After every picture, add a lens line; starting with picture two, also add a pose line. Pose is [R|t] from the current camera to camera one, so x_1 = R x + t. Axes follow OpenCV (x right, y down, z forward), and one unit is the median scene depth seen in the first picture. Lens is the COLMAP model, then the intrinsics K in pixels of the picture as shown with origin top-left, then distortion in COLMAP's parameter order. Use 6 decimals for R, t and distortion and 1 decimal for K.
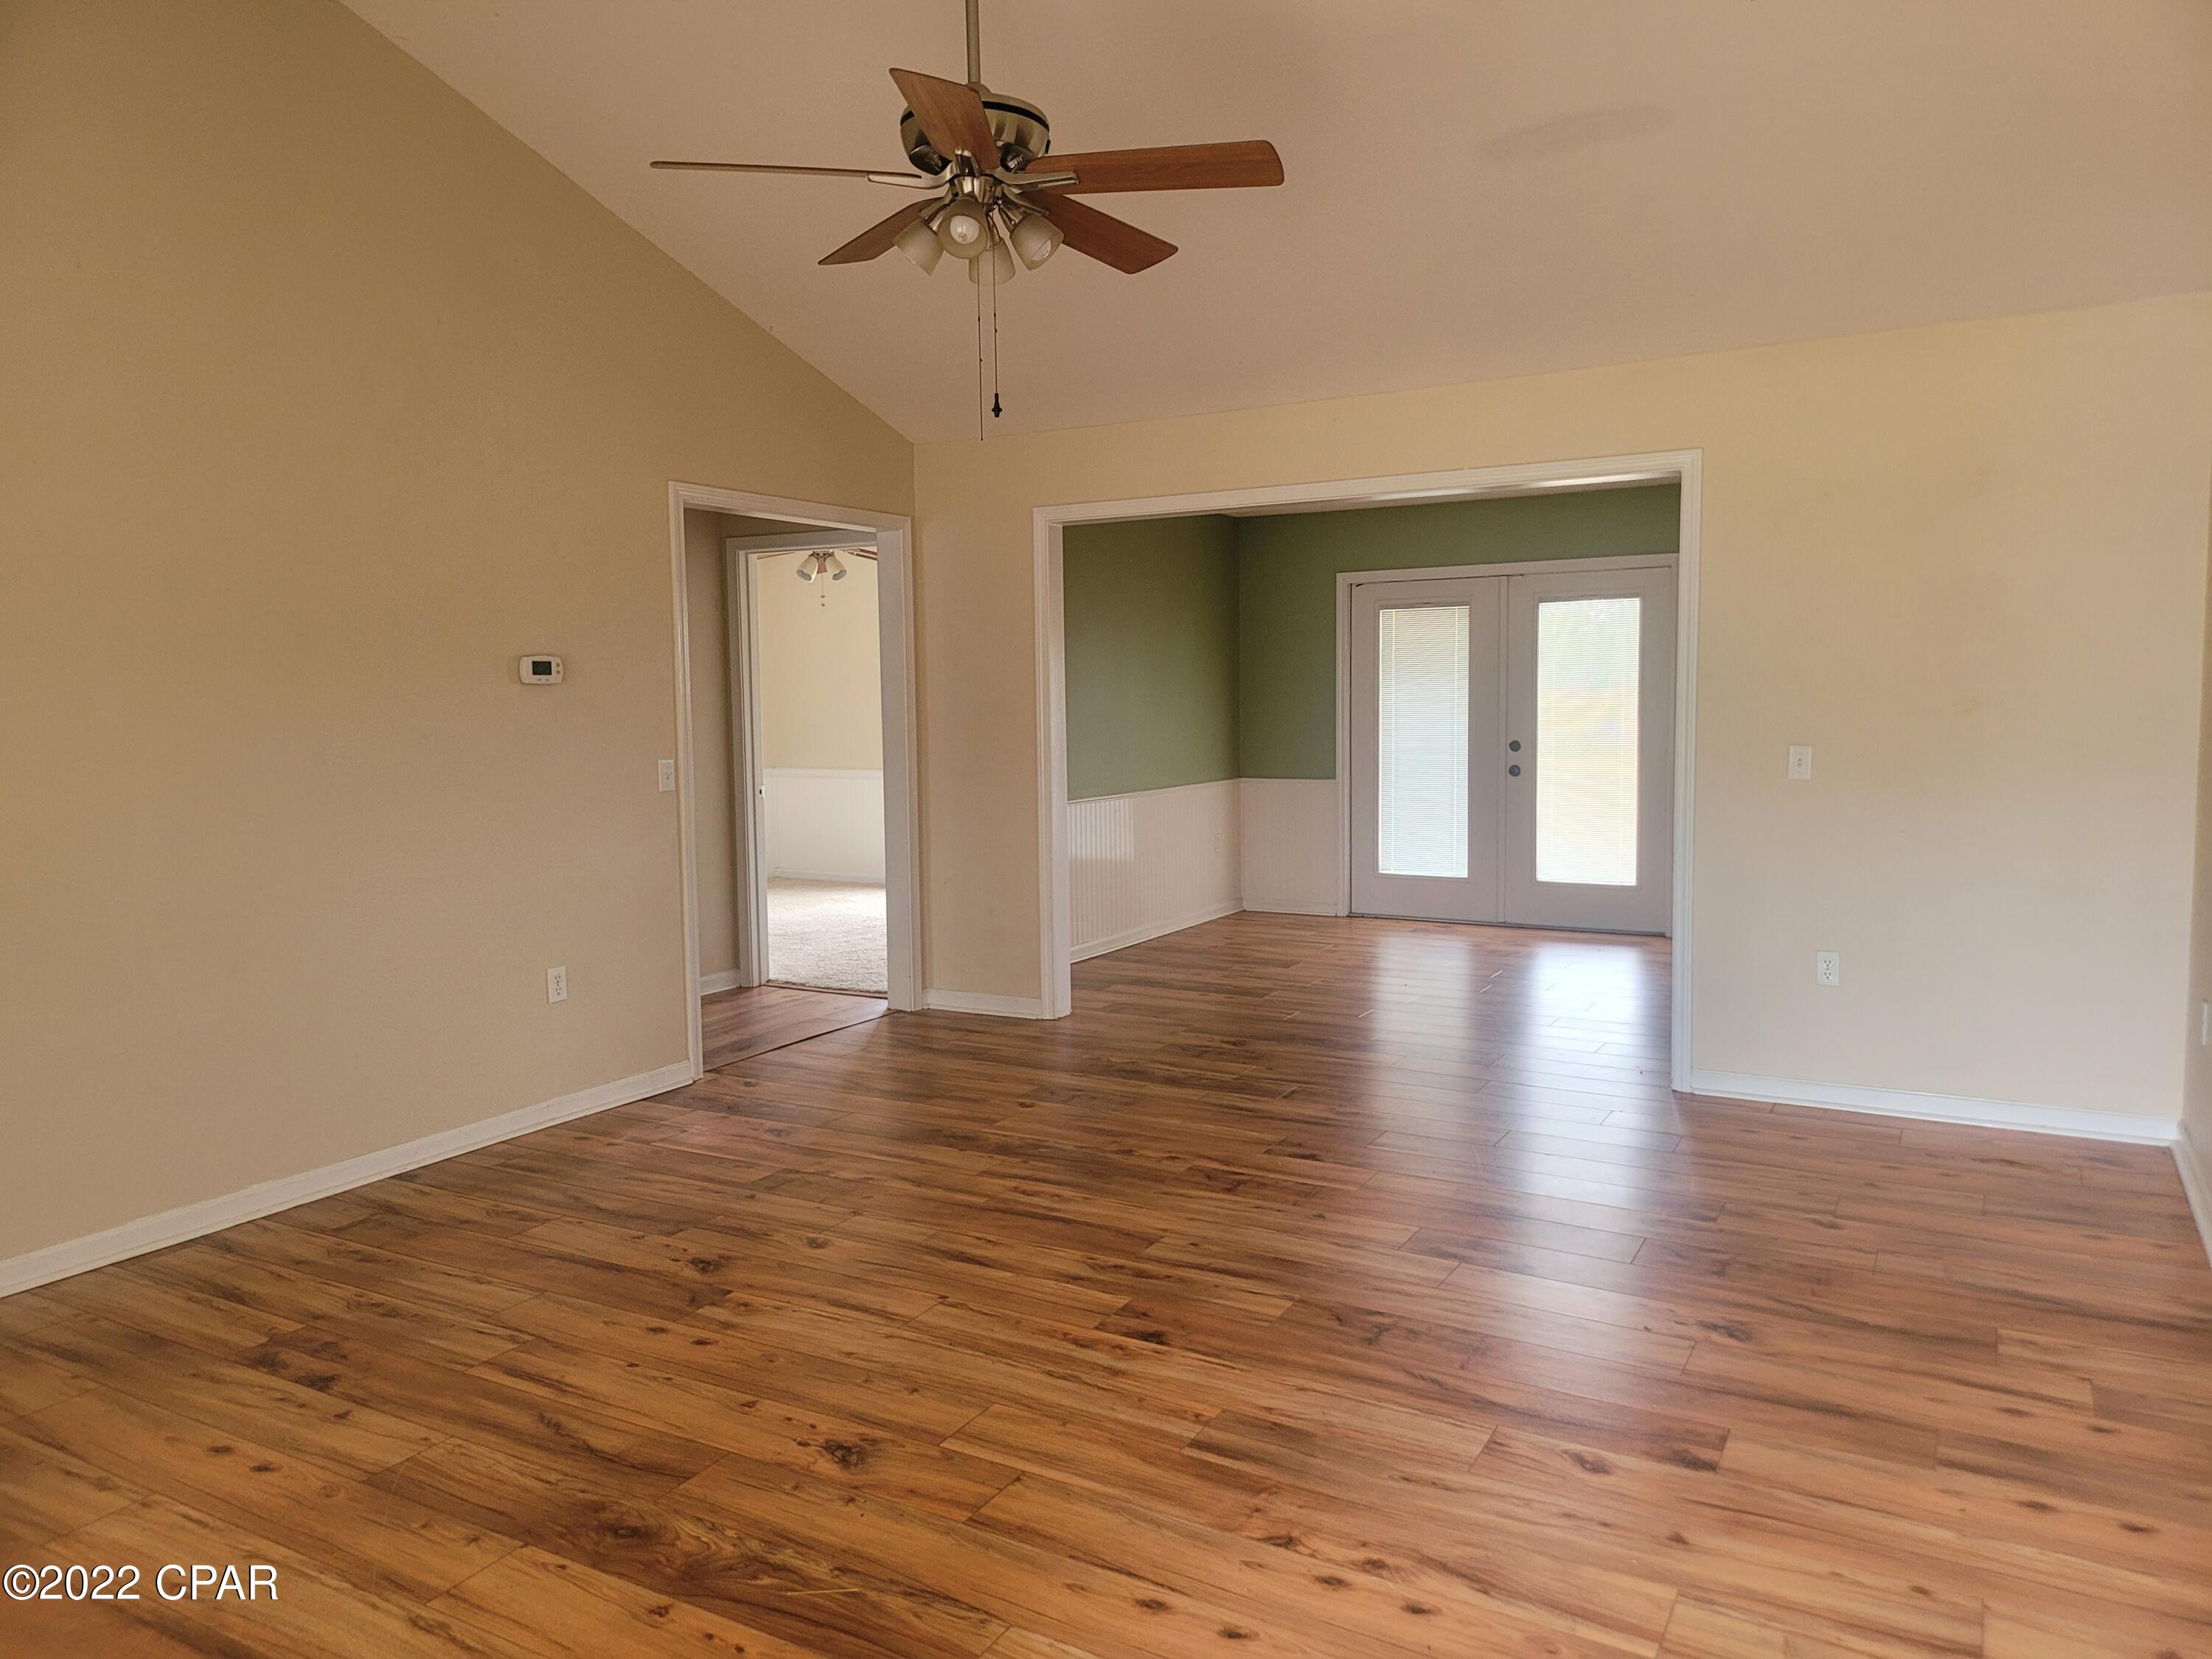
lens RADIAL K [[1664.8, 0, 1106.1], [0, 1664.8, 831.0], [0, 0, 1]] dist [0.006318, 0.000806]
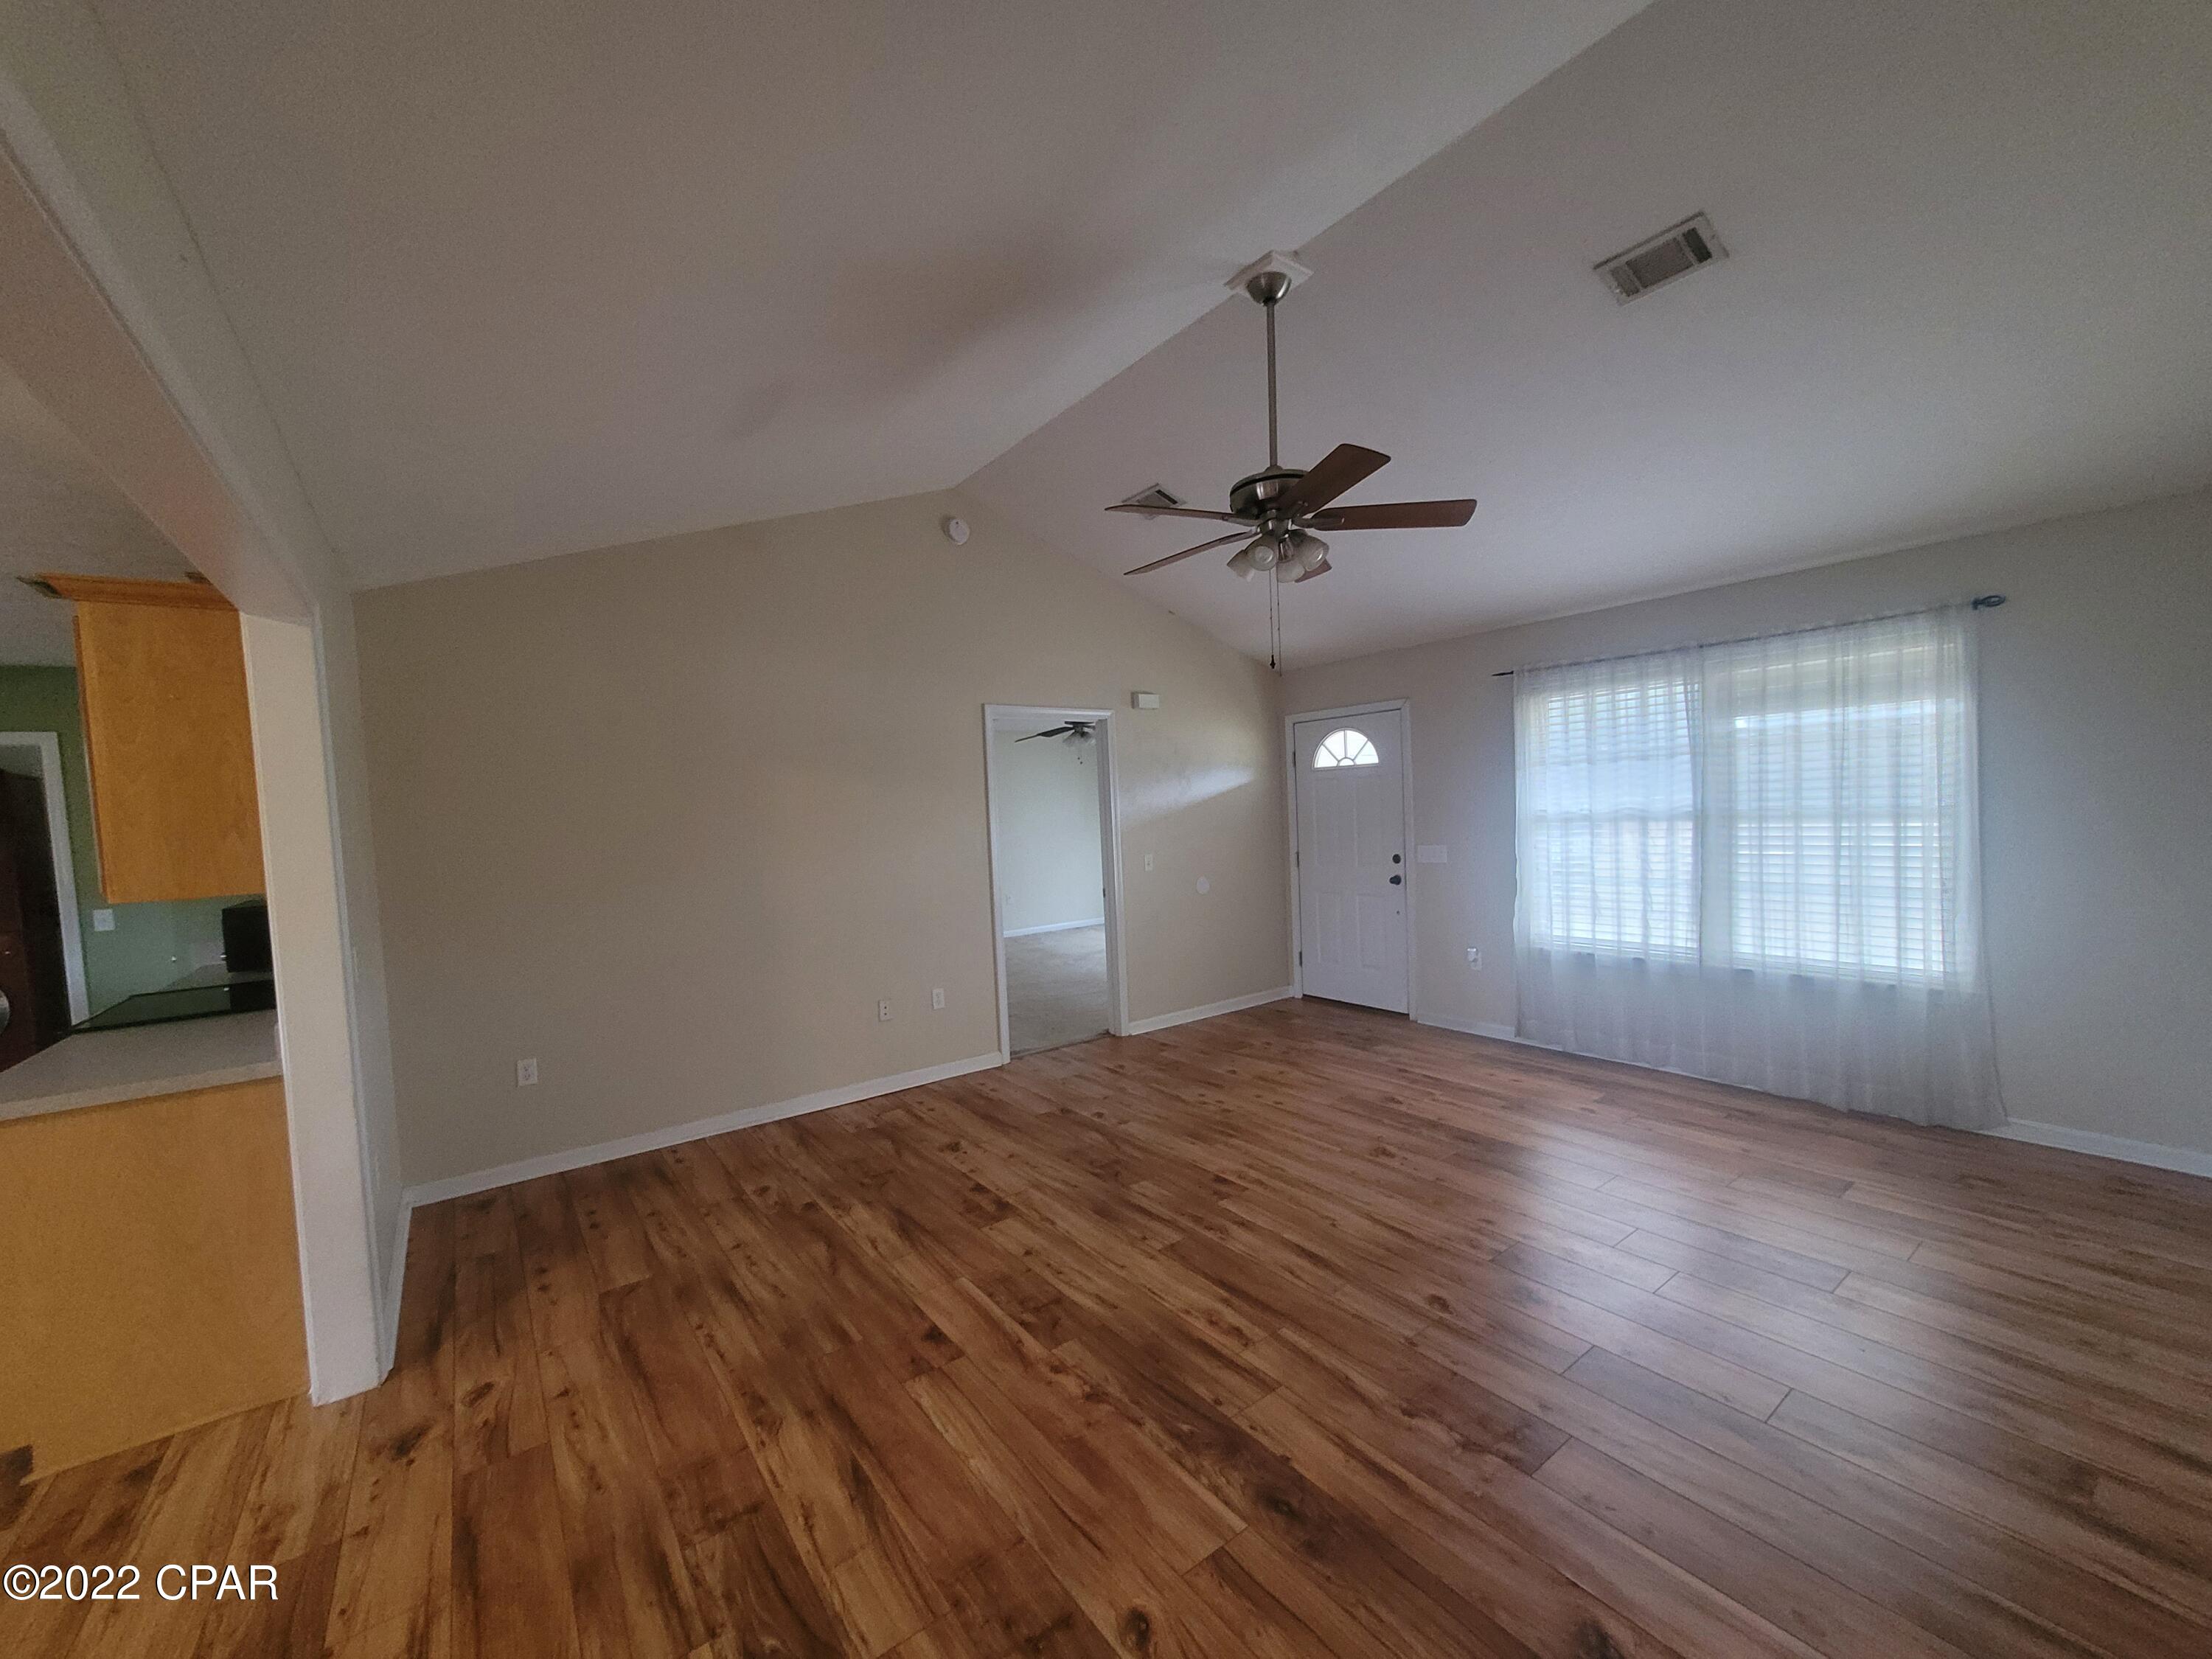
lens RADIAL K [[879.7, 0, 1106.9], [0, 879.7, 838.7], [0, 0, 1]] dist [0.000571, 0.000048]
pose [[-0.924445, 0.041085, 0.379095, -0.212796], [0.087417, 0.990535, 0.105819, -0.163805], [-0.371160, 0.130964, -0.919287, 1.667030]]
